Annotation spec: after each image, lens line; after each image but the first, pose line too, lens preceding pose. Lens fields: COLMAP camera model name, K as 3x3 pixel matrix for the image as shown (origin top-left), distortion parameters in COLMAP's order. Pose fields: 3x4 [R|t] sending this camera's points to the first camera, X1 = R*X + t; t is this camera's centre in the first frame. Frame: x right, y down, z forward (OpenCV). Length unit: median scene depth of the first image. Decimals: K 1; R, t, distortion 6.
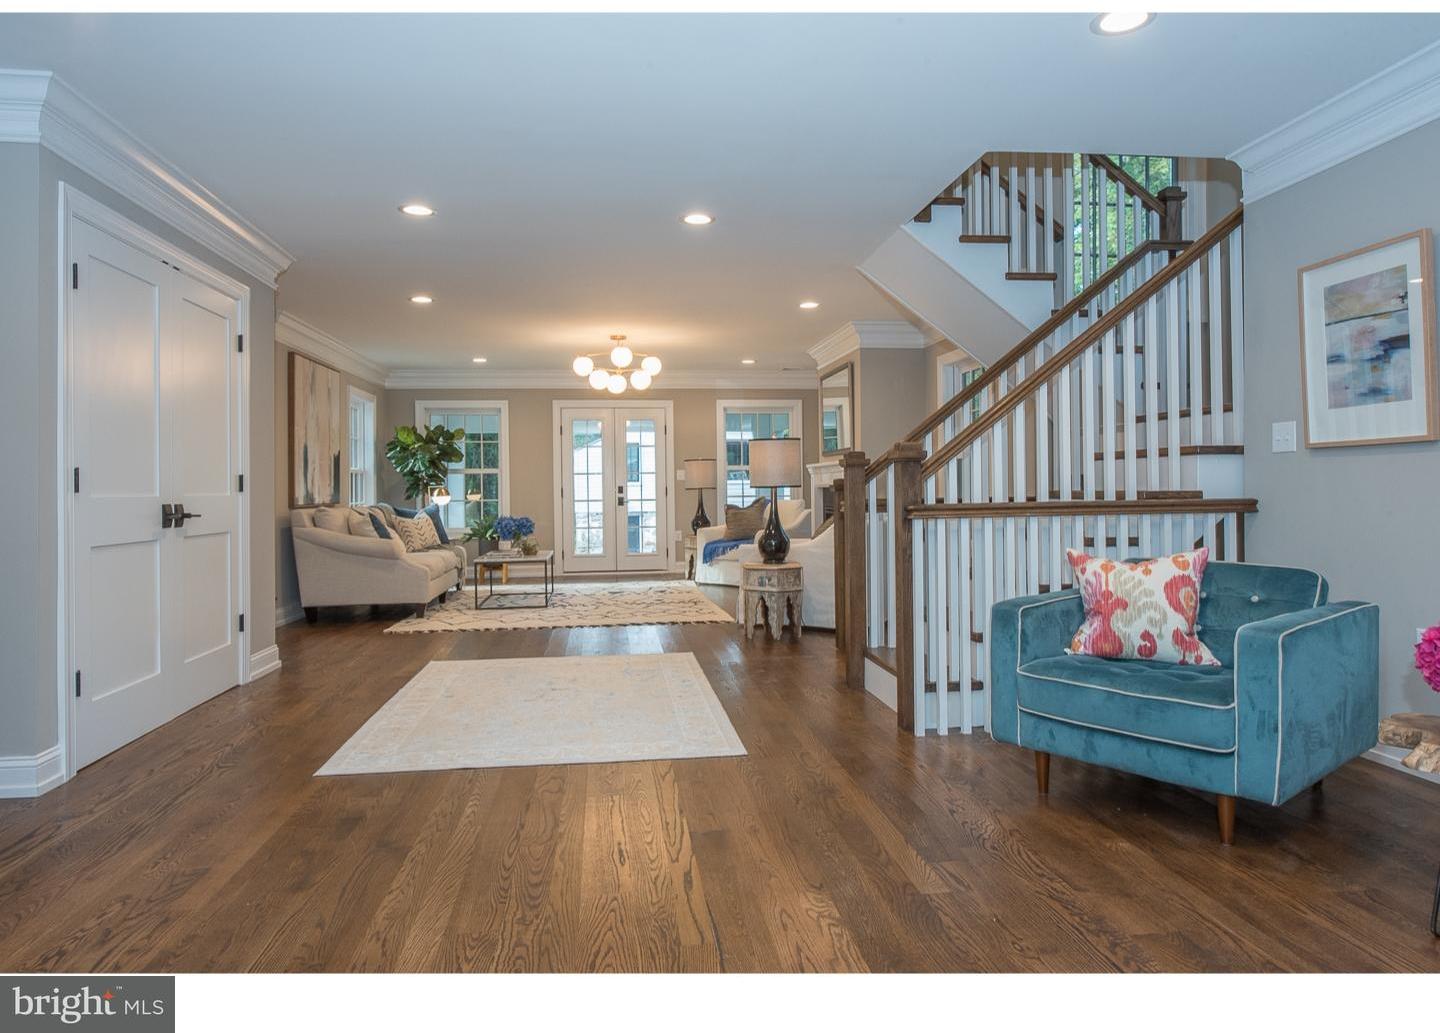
lens RADIAL K [[911.4, 0, 710.3], [0, 911.4, 510.3], [0, 0, 1]] dist [0.005947, 0.001803]
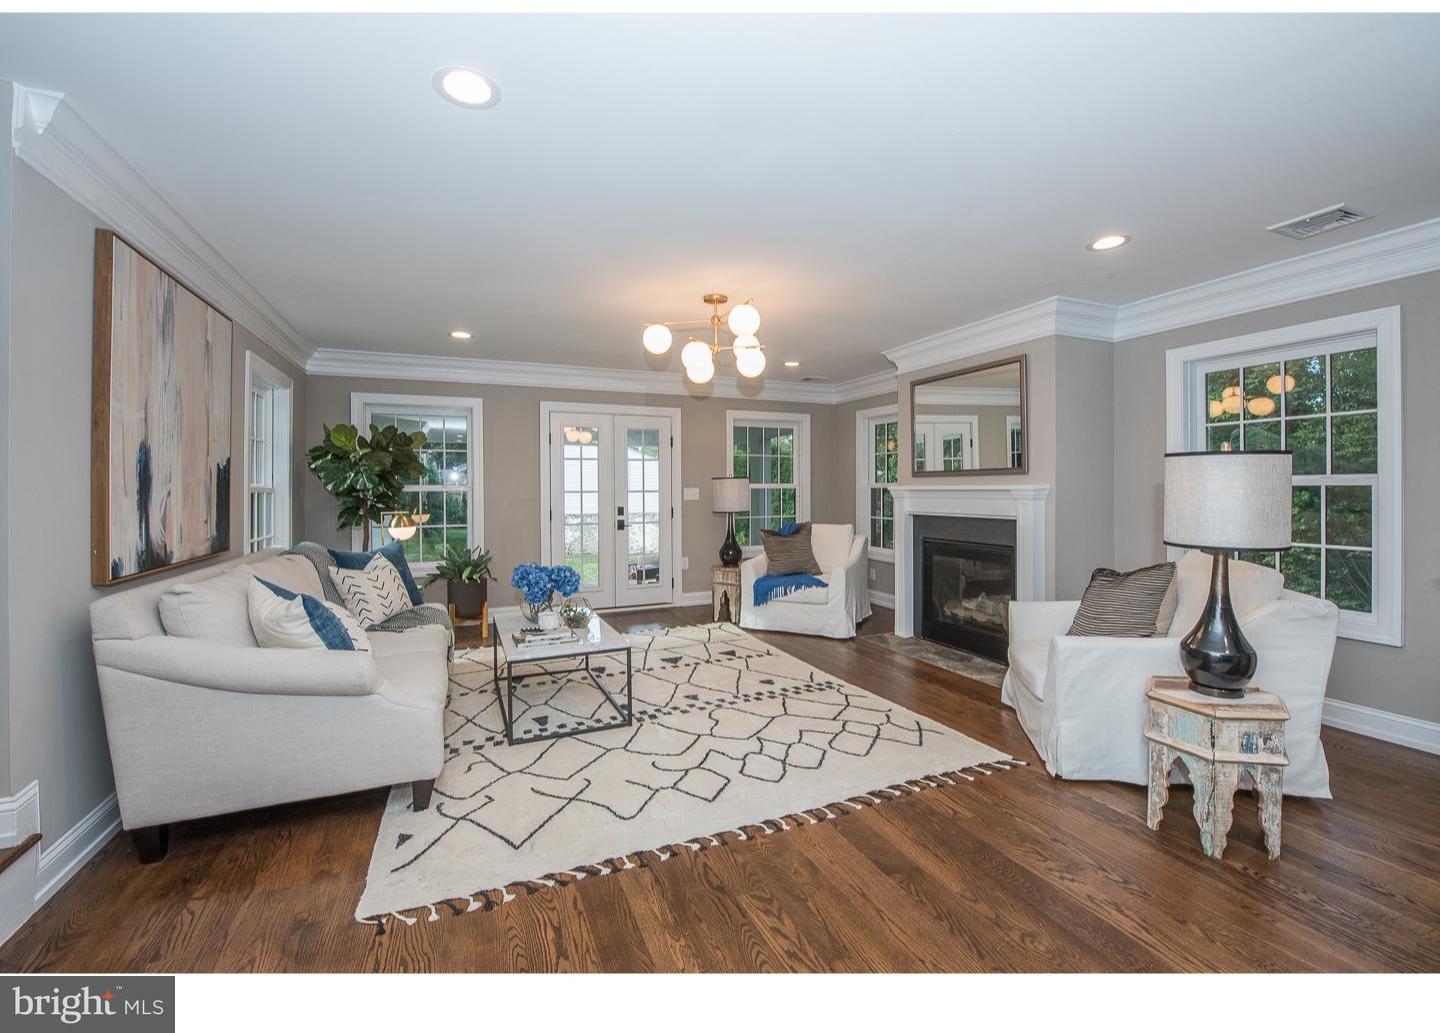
lens RADIAL K [[607.6, 0, 709.6], [0, 607.6, 489.4], [0, 0, 1]] dist [-0.002423, -0.000117]
pose [[0.959837, 0.005008, 0.280513, -0.195548], [0.001834, 0.999707, -0.024122, -0.031462], [-0.280551, 0.023667, 0.959547, 0.481052]]
